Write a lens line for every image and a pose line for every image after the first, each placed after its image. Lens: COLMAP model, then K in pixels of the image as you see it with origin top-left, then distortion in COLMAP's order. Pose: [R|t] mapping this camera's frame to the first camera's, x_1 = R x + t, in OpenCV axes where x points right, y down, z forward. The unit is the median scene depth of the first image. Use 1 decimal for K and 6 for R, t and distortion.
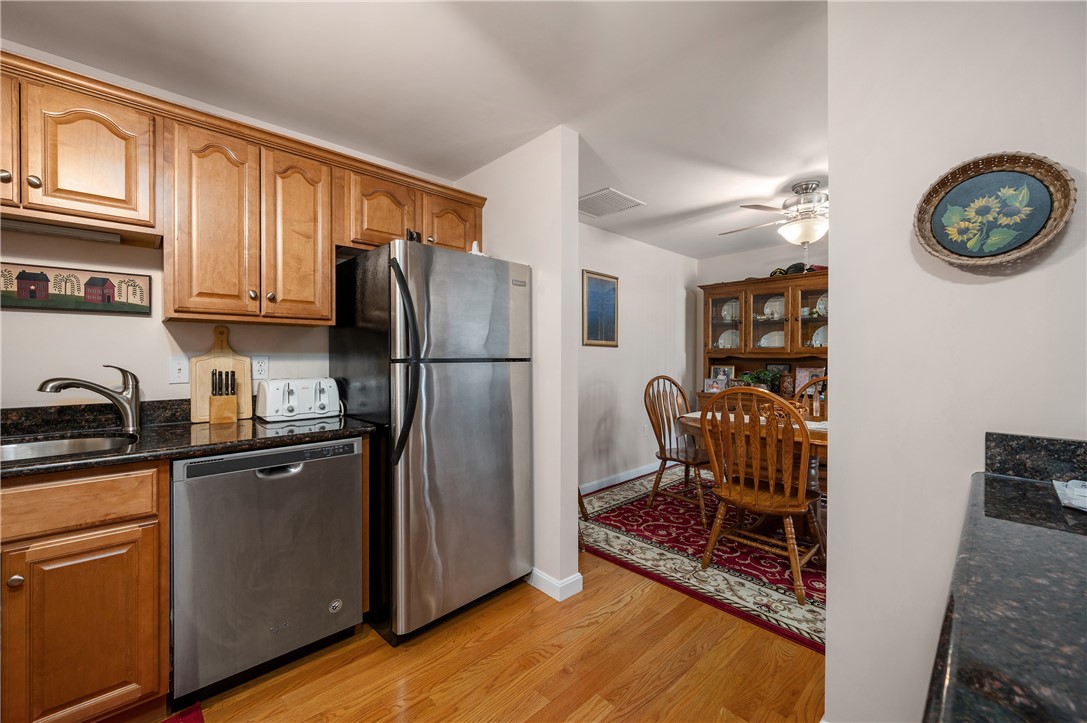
lens RADIAL K [[438.4, 0, 534.9], [0, 438.4, 359.2], [0, 0, 1]] dist [0.002091, 0.000272]
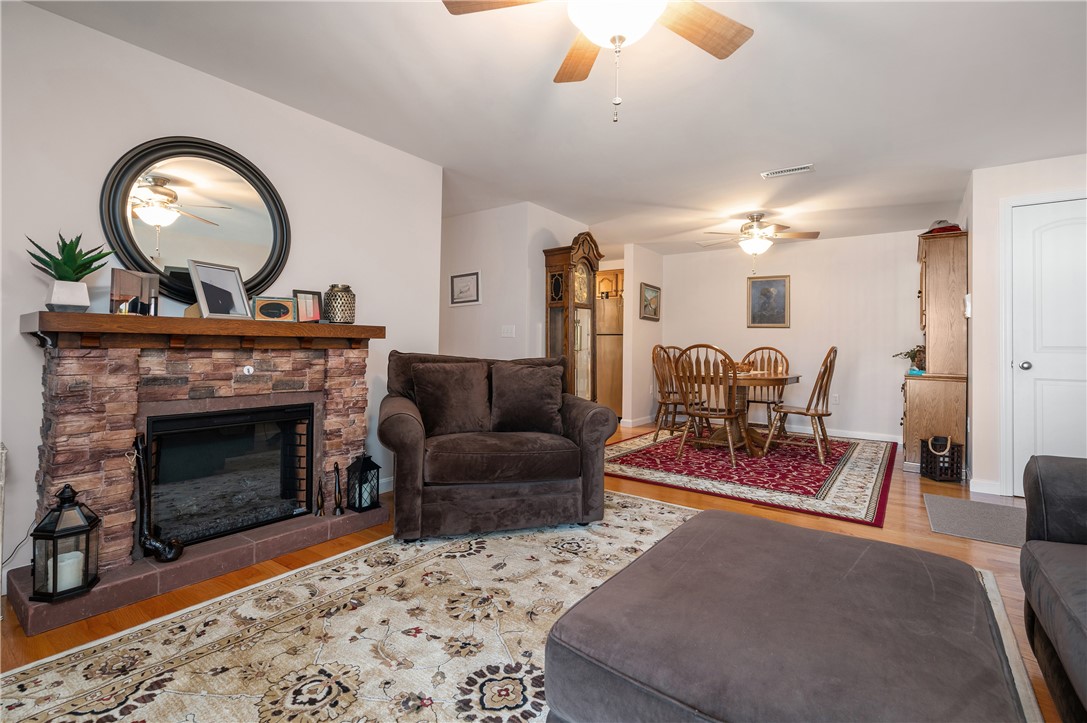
lens RADIAL K [[506.8, 0, 535.2], [0, 506.8, 337.2], [0, 0, 1]] dist [0.004738, 0.000846]
pose [[0.170233, -0.016686, -0.985263, 3.423923], [-0.025056, 0.999460, -0.021256, 0.114562], [0.985085, 0.028305, 0.169723, -0.032077]]
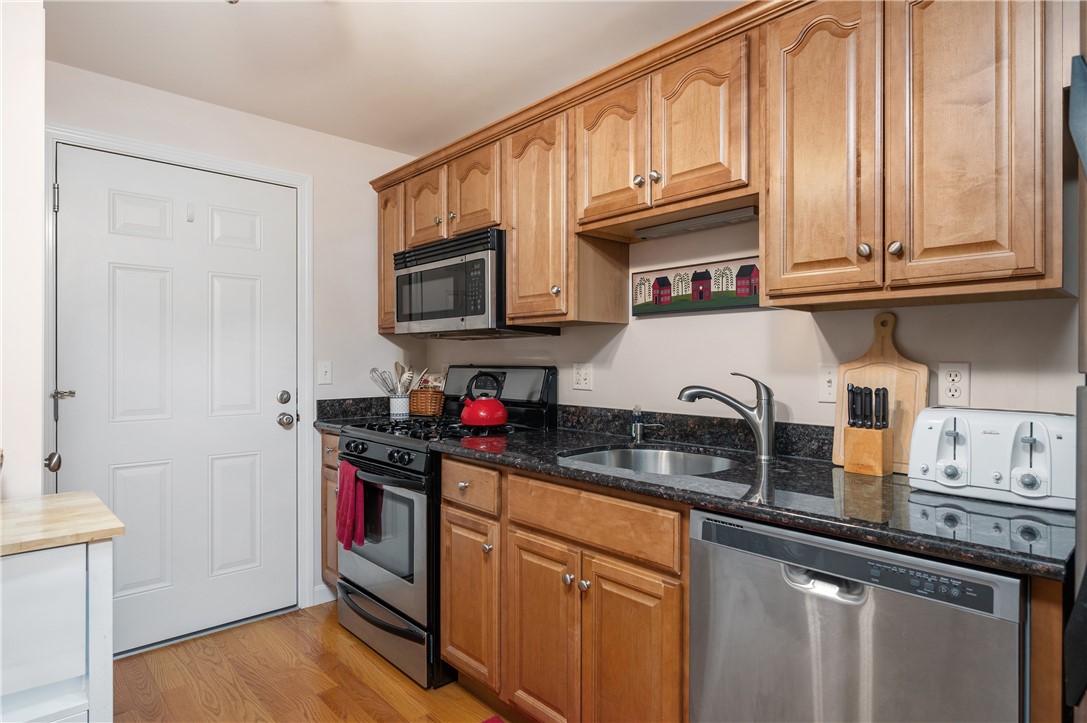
lens RADIAL K [[602.3, 0, 546.9], [0, 602.3, 360.2], [0, 0, 1]] dist [-0.000872, 0.000947]
pose [[-0.014528, -0.000505, -0.999894, 0.119133], [-0.010893, 0.999941, -0.000347, -0.004557], [0.999835, 0.010887, -0.014533, 0.587577]]
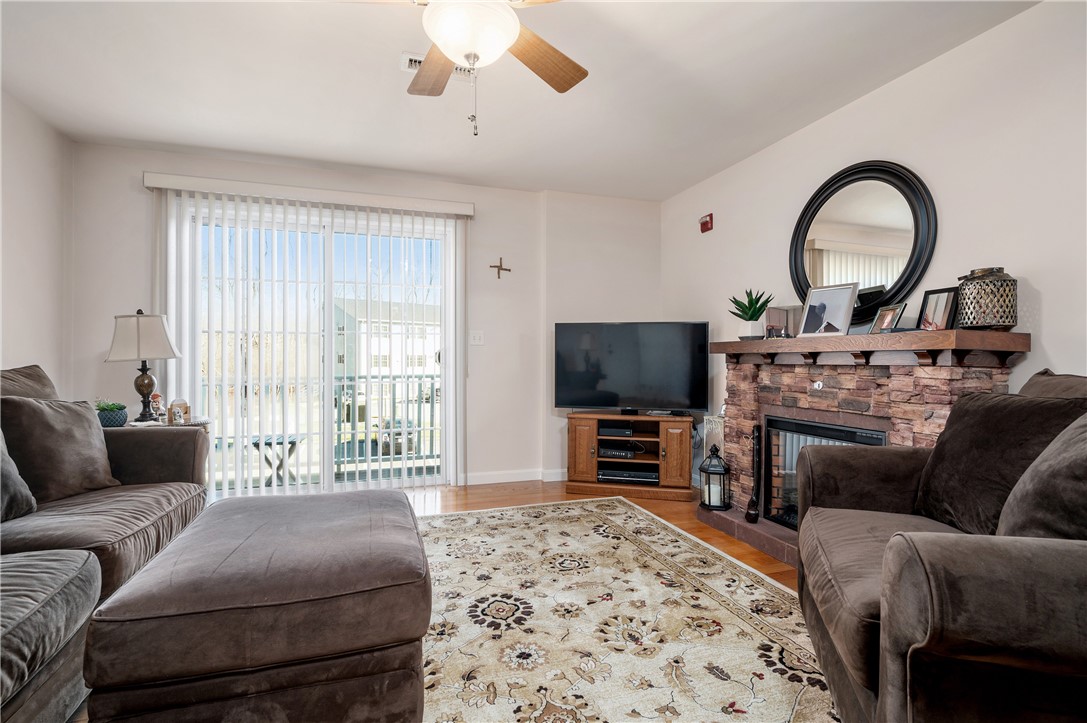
lens RADIAL K [[516.4, 0, 539.3], [0, 516.4, 357.0], [0, 0, 1]] dist [-0.001647, 0.000241]
pose [[-0.906600, -0.001487, 0.421988, 2.112447], [0.001484, 0.999976, 0.006711, 0.104404], [-0.421988, 0.006710, -0.906577, 1.010776]]
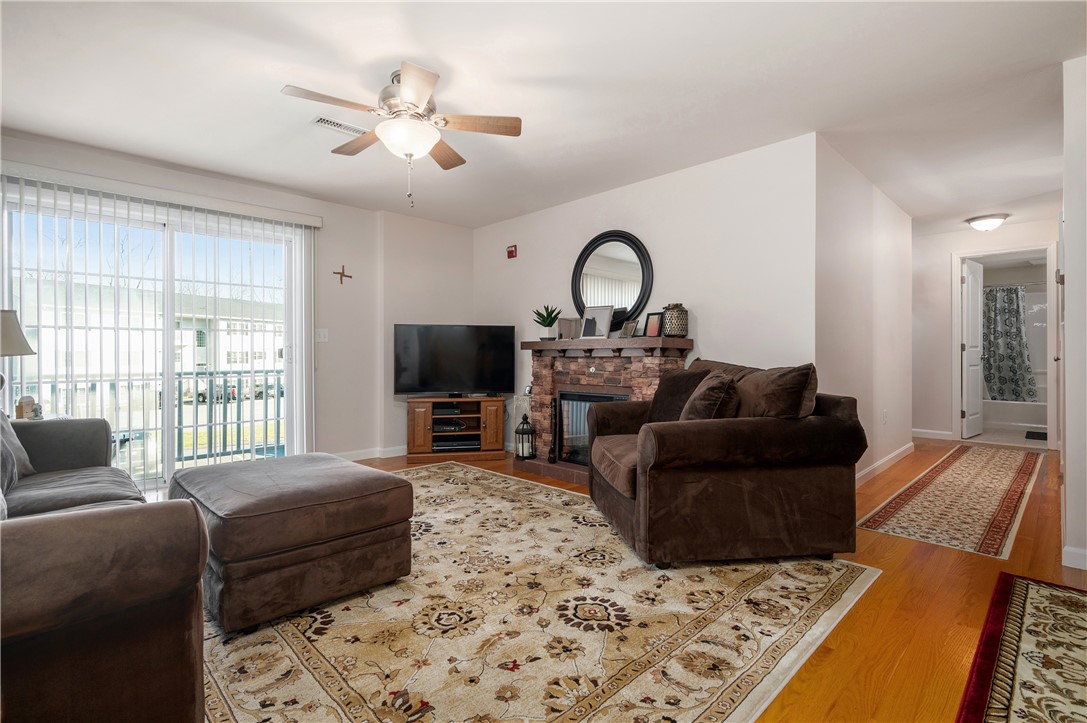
lens RADIAL K [[516.4, 0, 542.1], [0, 516.4, 358.4], [0, 0, 1]] dist [-0.001647, 0.000241]
pose [[-0.999809, 0.000757, -0.019551, 2.272284], [0.000398, 0.999831, 0.018361, 0.102094], [0.019562, 0.018350, -0.999640, 1.622360]]
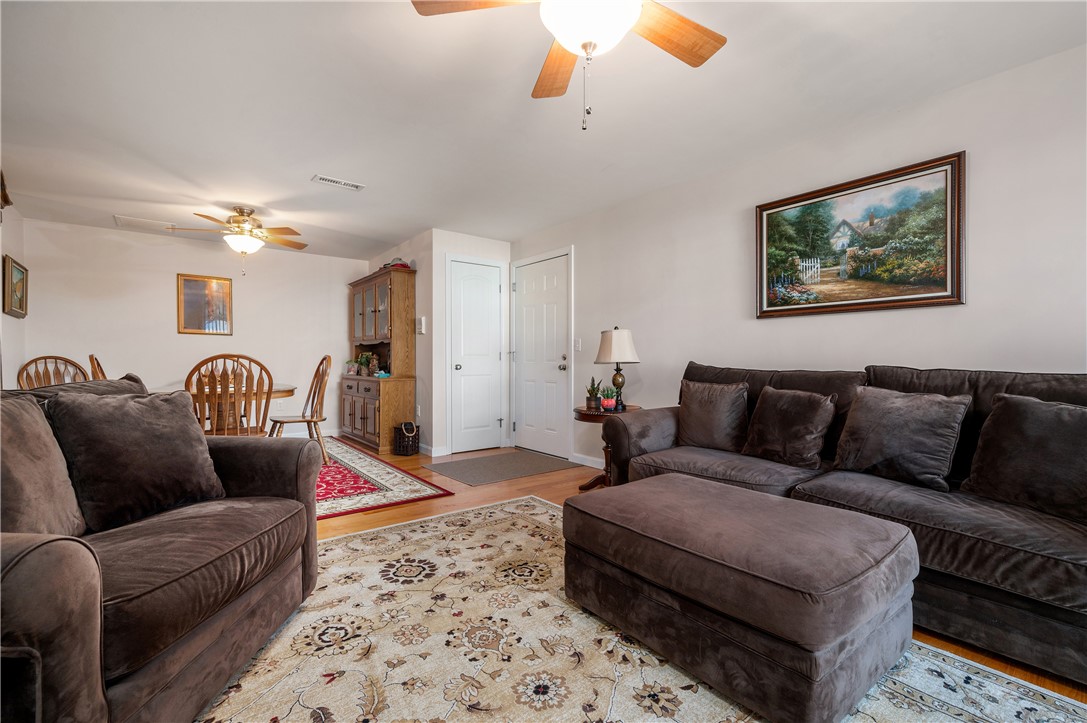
lens RADIAL K [[478.8, 0, 540.3], [0, 478.8, 362.5], [0, 0, 1]] dist [0.001847, -0.000269]
pose [[0.995179, -0.001473, -0.098062, 2.596926], [0.001213, 0.999996, -0.002708, 0.117238], [0.098065, 0.002576, 0.995177, -0.570988]]
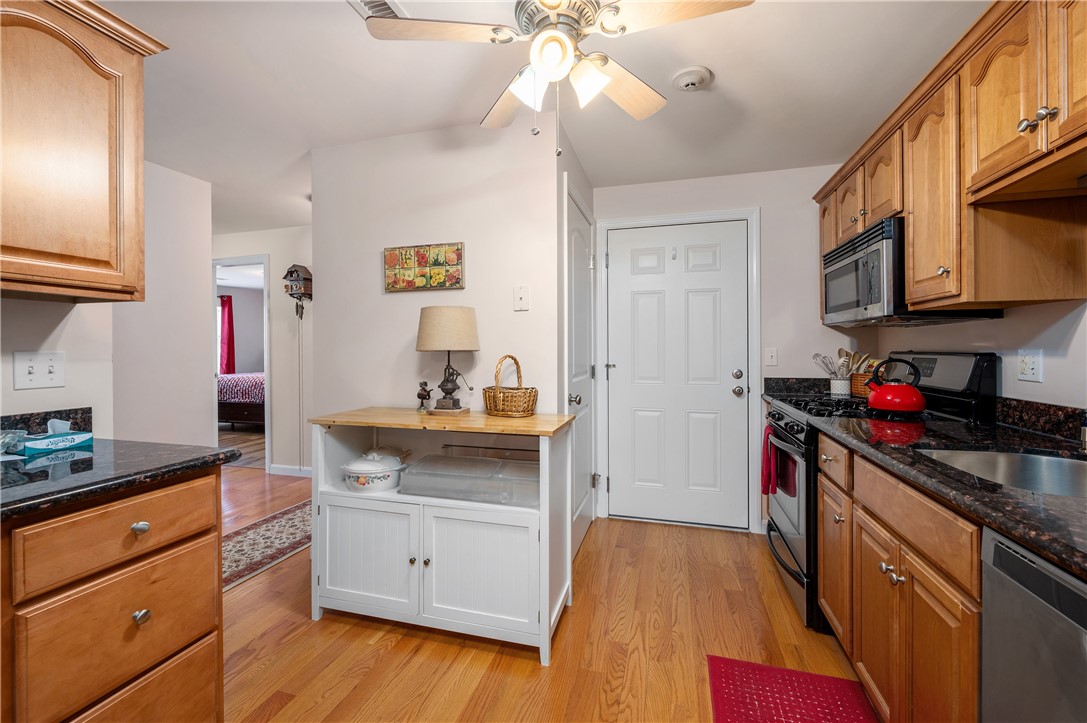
lens RADIAL K [[454.1, 0, 534.3], [0, 454.1, 348.1], [0, 0, 1]] dist [-0.004316, 0.000103]
pose [[-0.868167, 0.000830, -0.496271, -0.000088], [-0.004152, 0.999951, 0.008937, -0.005670], [0.496254, 0.009820, -0.868122, 0.924537]]
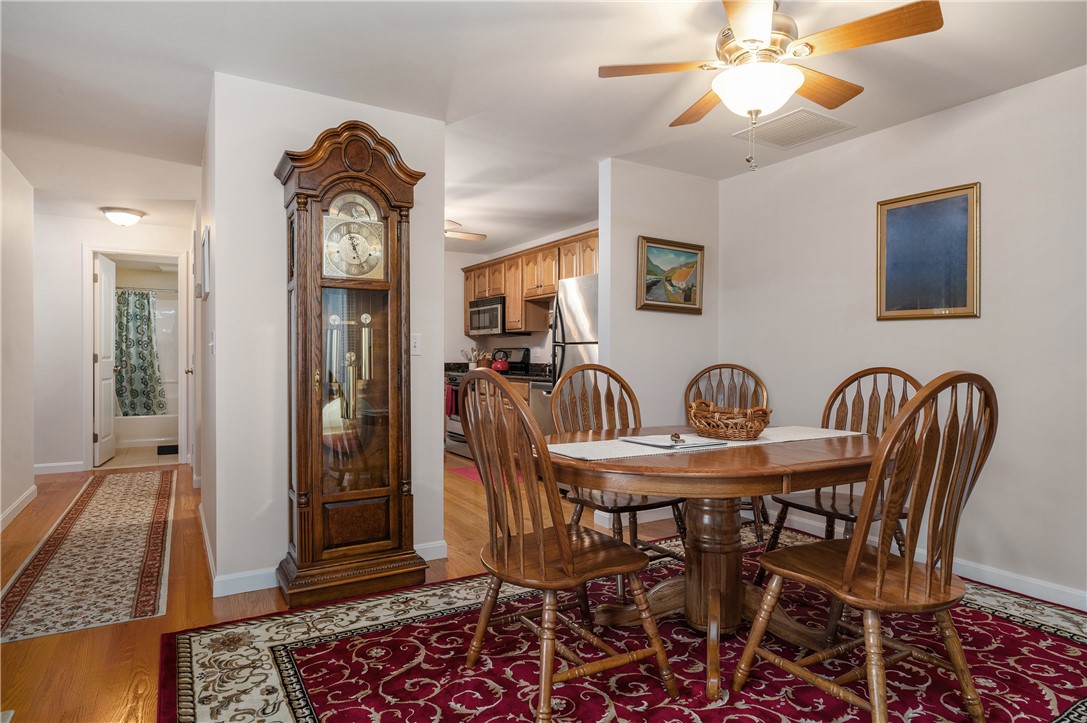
lens RADIAL K [[612.8, 0, 537.8], [0, 612.8, 356.8], [0, 0, 1]] dist [-0.005264, -0.001930]
pose [[-0.220289, -0.001992, -0.975433, 2.196503], [-0.013171, 0.999913, 0.000932, 0.055746], [0.975346, 0.013052, -0.220296, 1.429083]]
